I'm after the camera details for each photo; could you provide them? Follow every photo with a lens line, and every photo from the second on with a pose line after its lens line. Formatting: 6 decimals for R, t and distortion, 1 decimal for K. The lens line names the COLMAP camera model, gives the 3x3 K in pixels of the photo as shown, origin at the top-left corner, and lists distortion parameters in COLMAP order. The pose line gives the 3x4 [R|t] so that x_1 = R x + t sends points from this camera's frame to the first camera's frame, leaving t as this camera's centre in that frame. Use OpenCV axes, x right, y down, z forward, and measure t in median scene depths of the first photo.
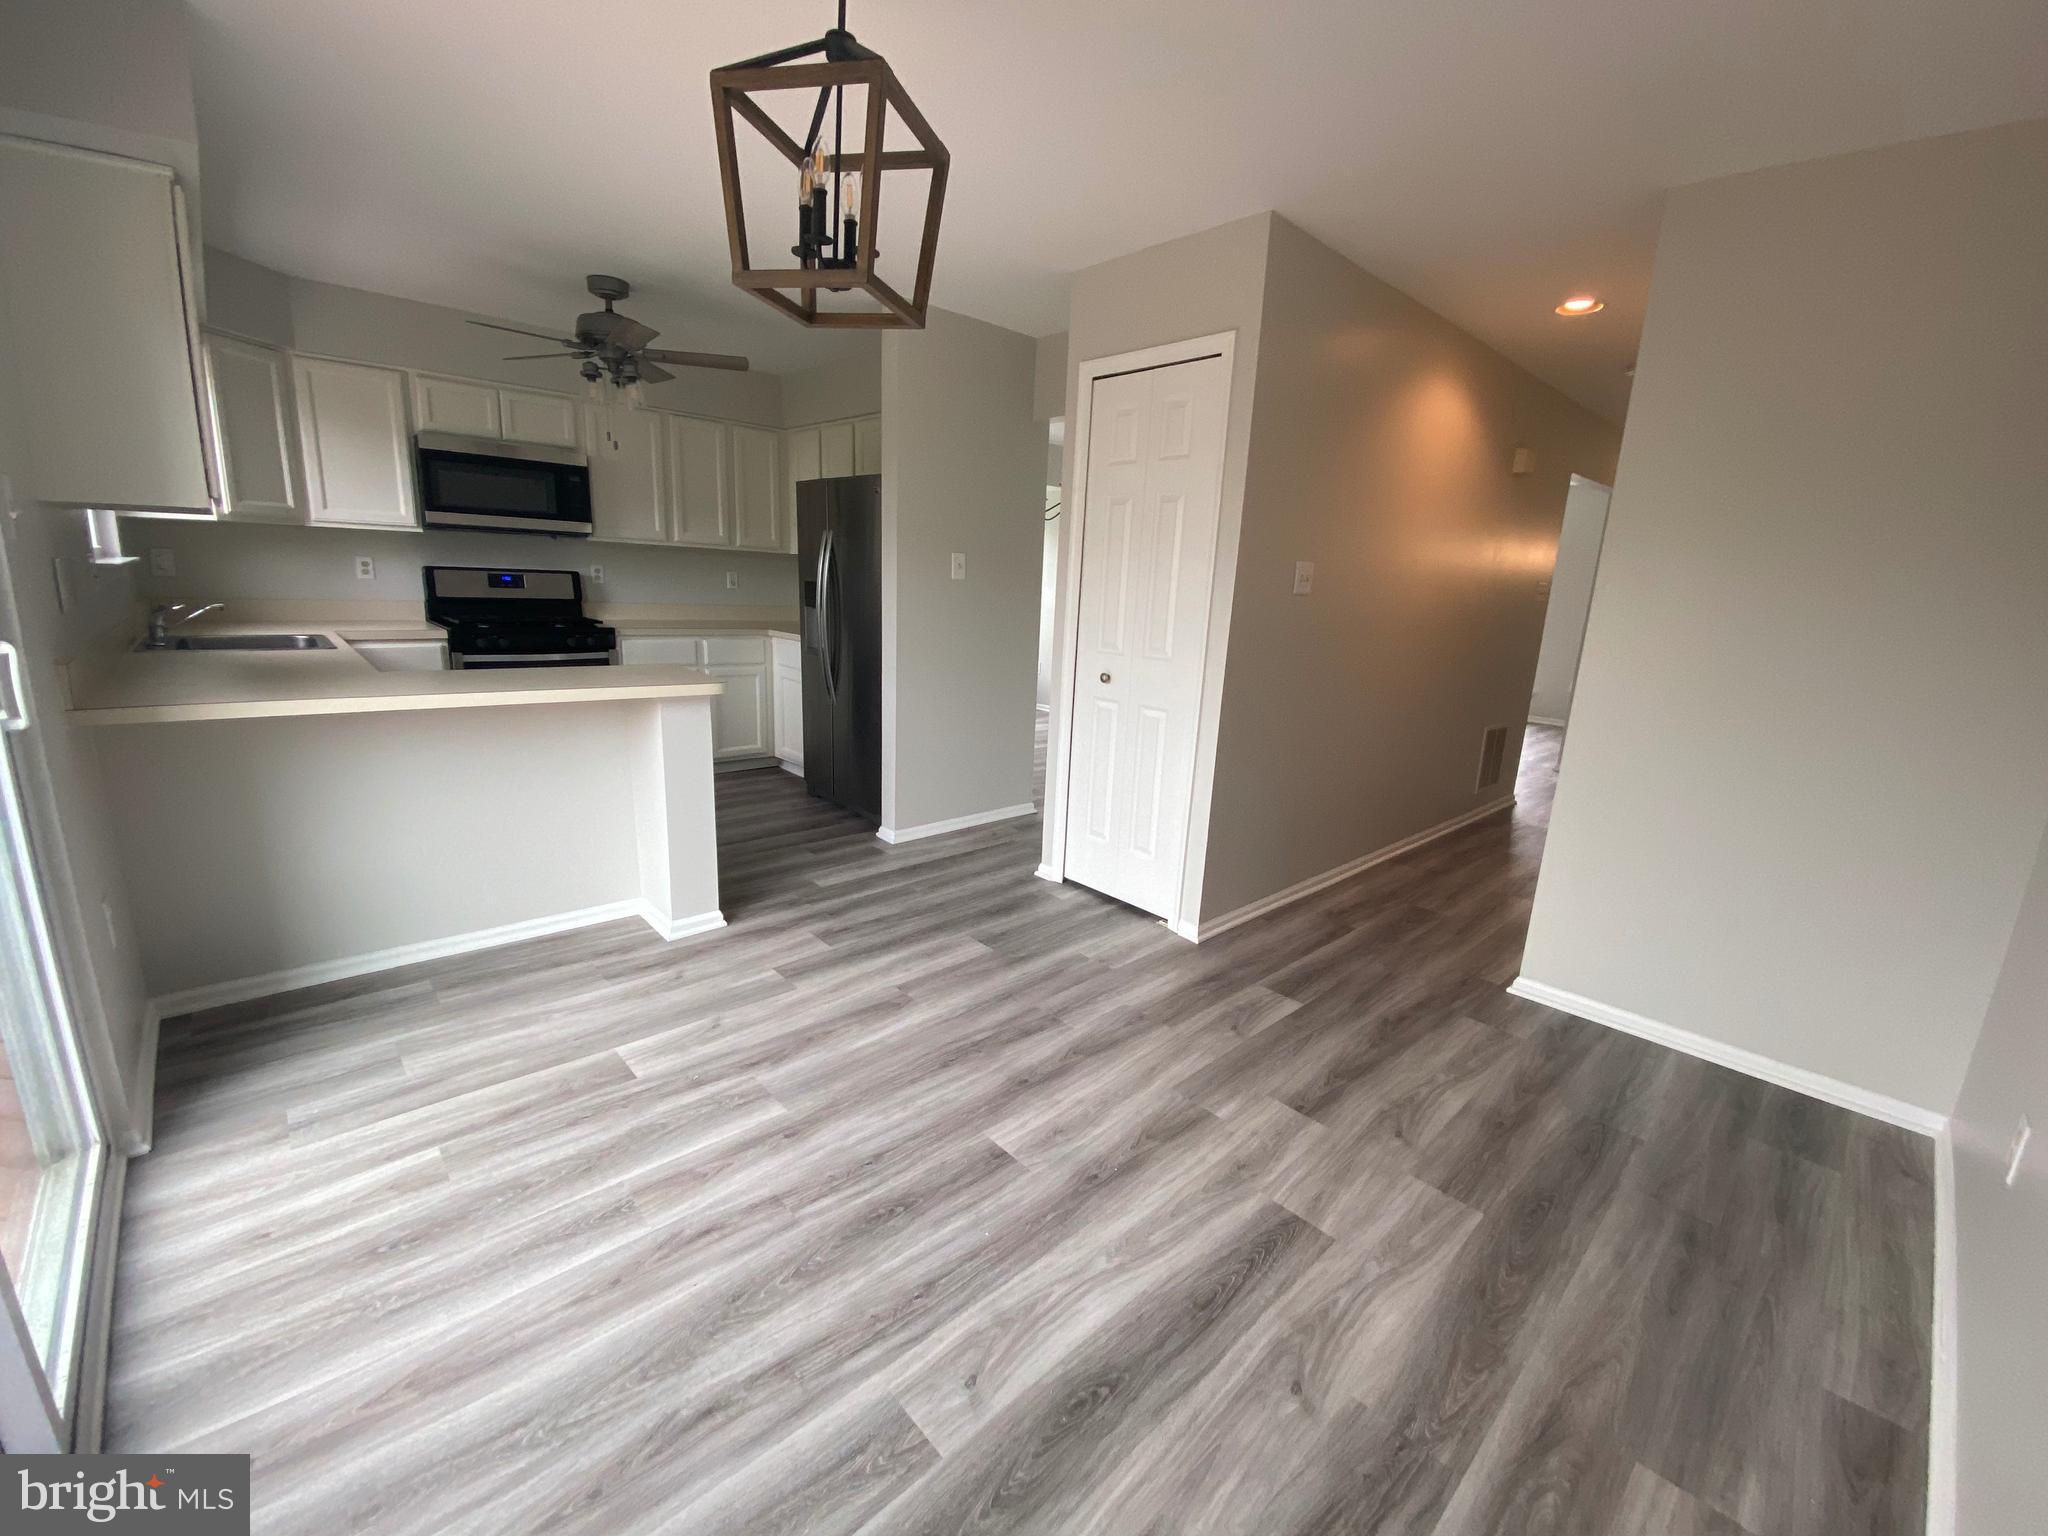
lens RADIAL K [[823.0, 0, 1024.0], [0, 823.0, 768.0], [0, 0, 1]] dist [0.033493, -0.029921]
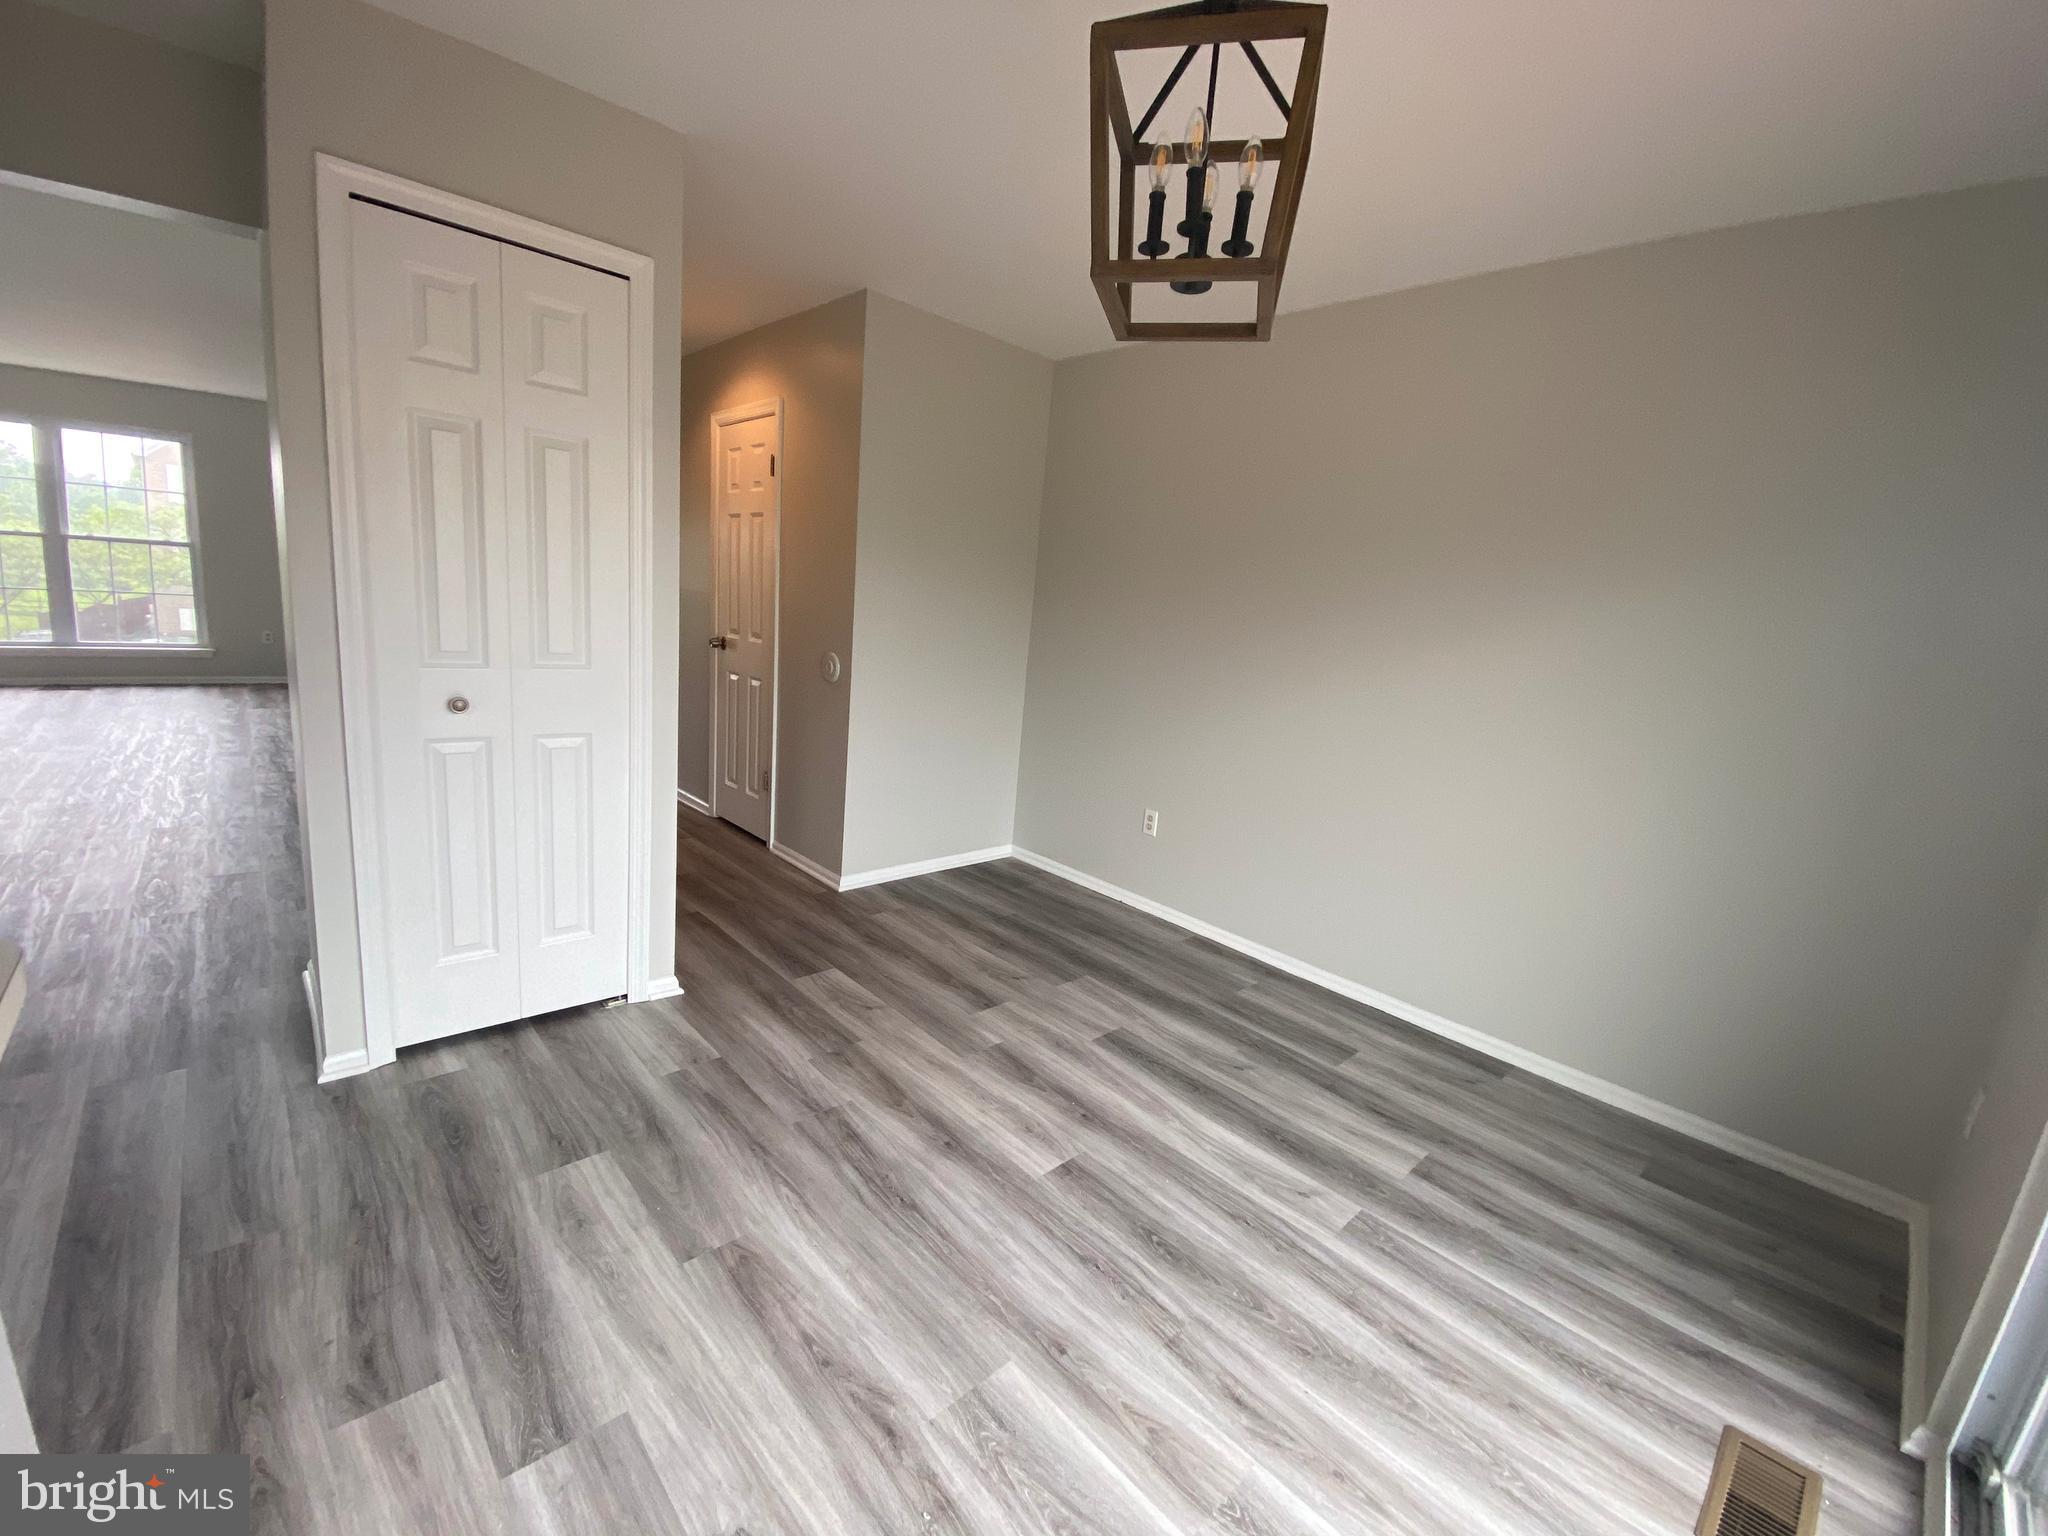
lens RADIAL K [[823.0, 0, 1024.0], [0, 823.0, 768.0], [0, 0, 1]] dist [0.033493, -0.029921]
pose [[0.009510, -0.241641, 0.970319, -0.805070], [0.143205, 0.960690, 0.237840, -0.235840], [-0.989647, 0.136692, 0.043740, 0.828156]]
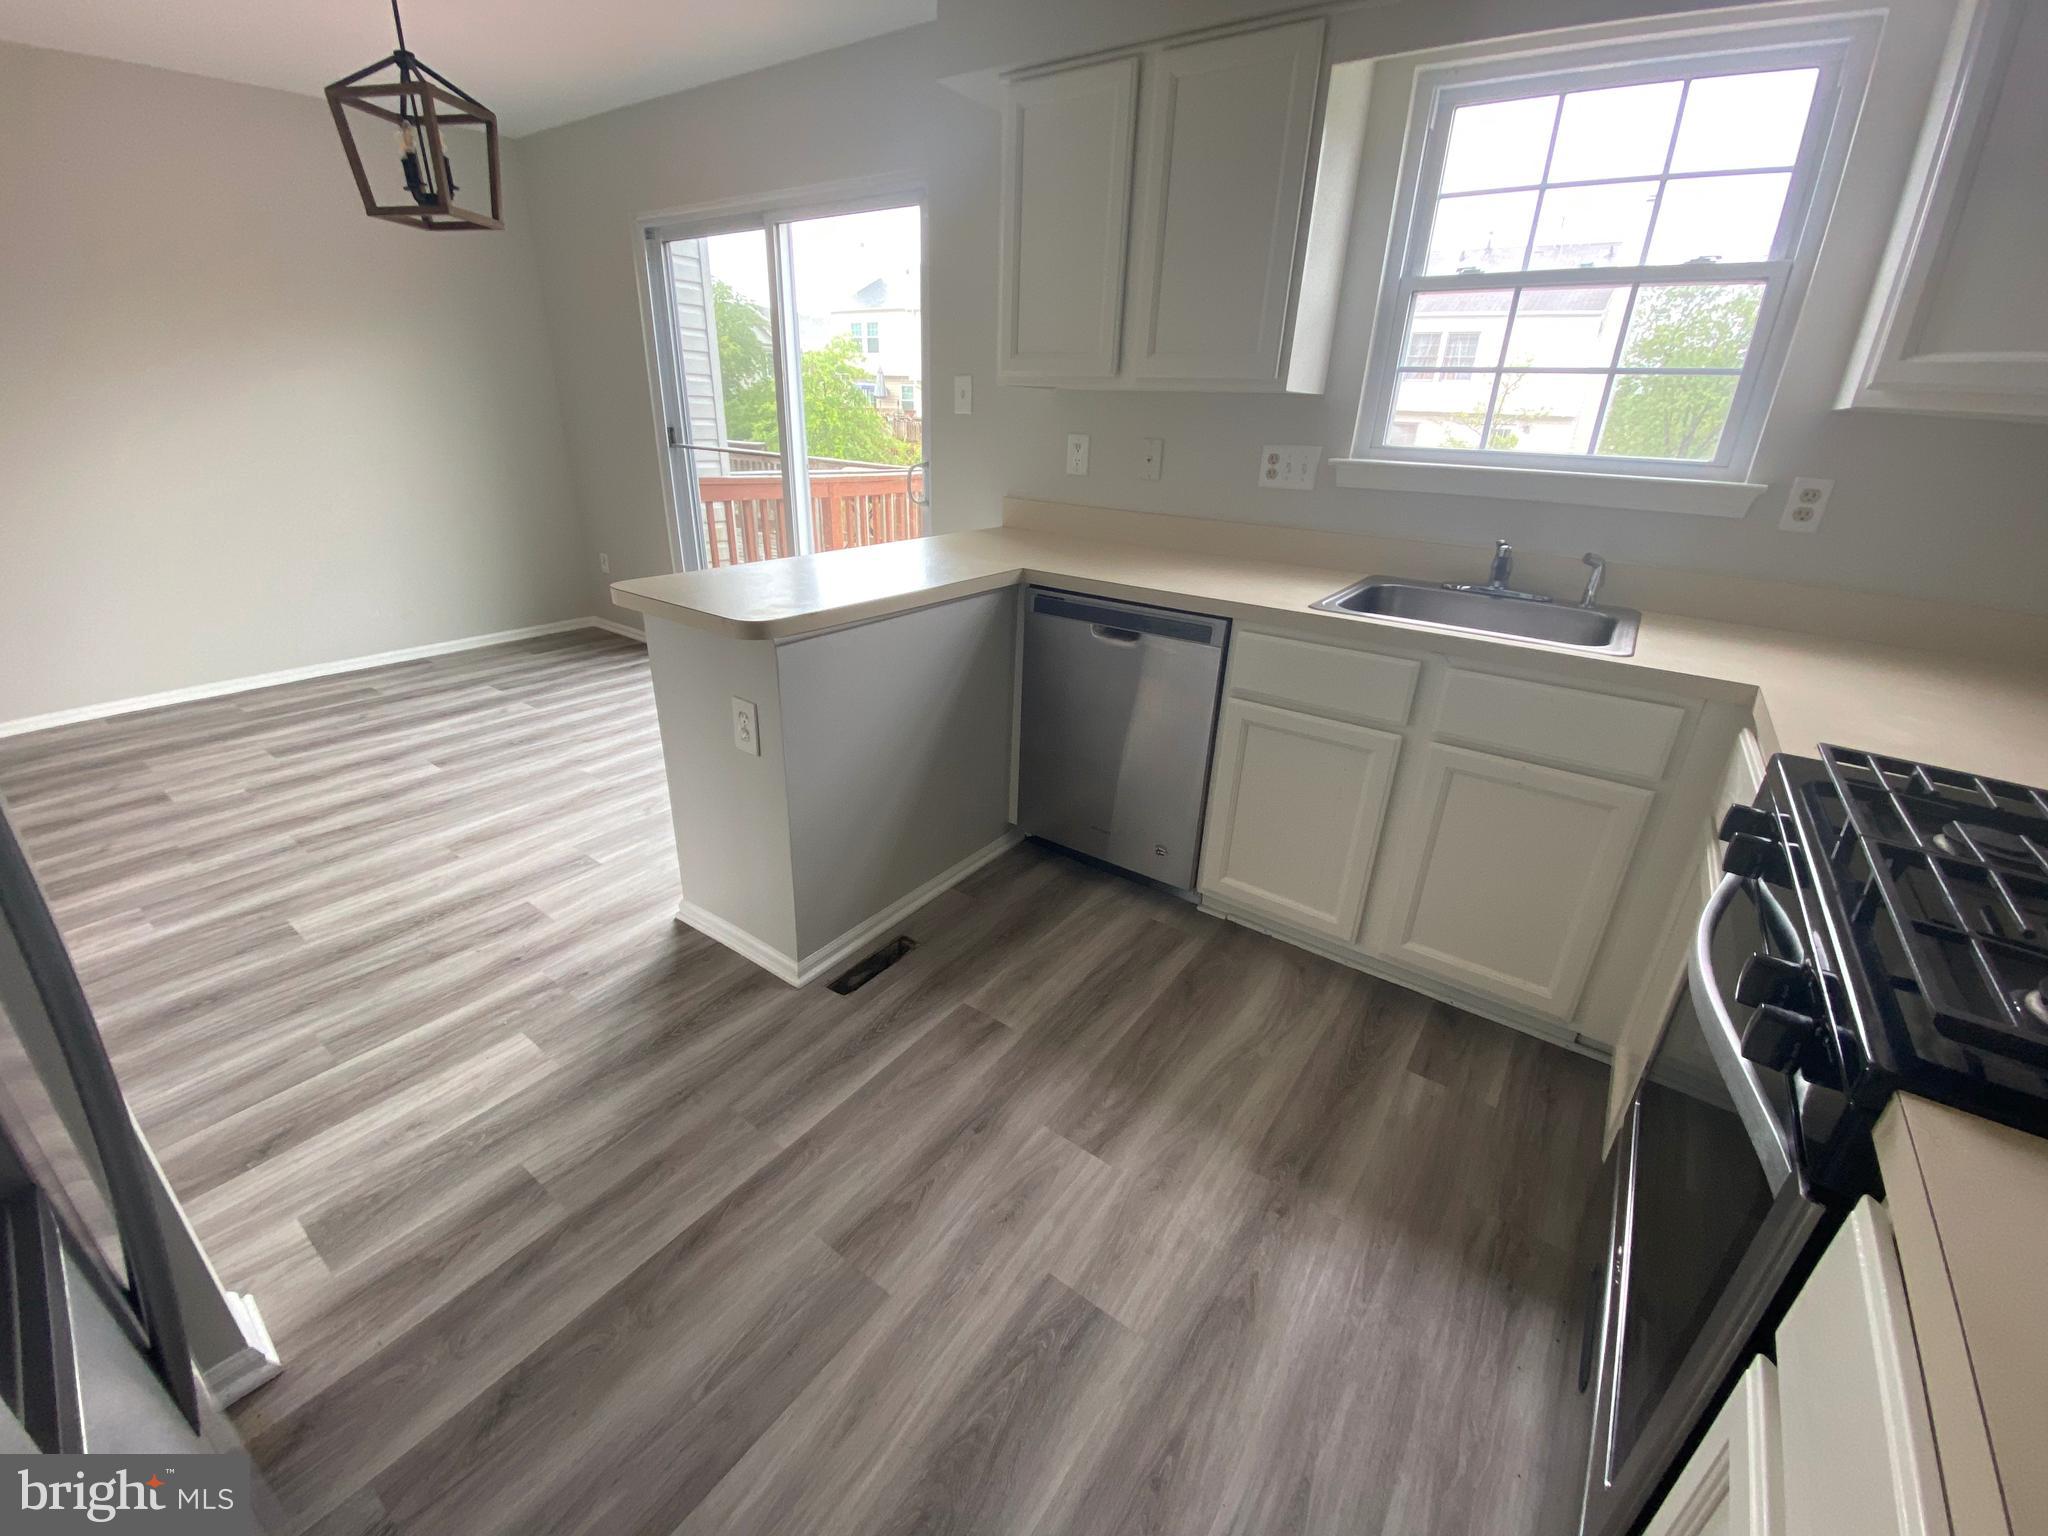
lens RADIAL K [[823.0, 0, 1024.0], [0, 823.0, 768.0], [0, 0, 1]] dist [0.033493, -0.029921]
pose [[-0.978259, -0.000371, -0.207388, -0.720847], [-0.123251, 0.805279, 0.579943, -0.545684], [0.166790, 0.592896, -0.787817, 2.197508]]
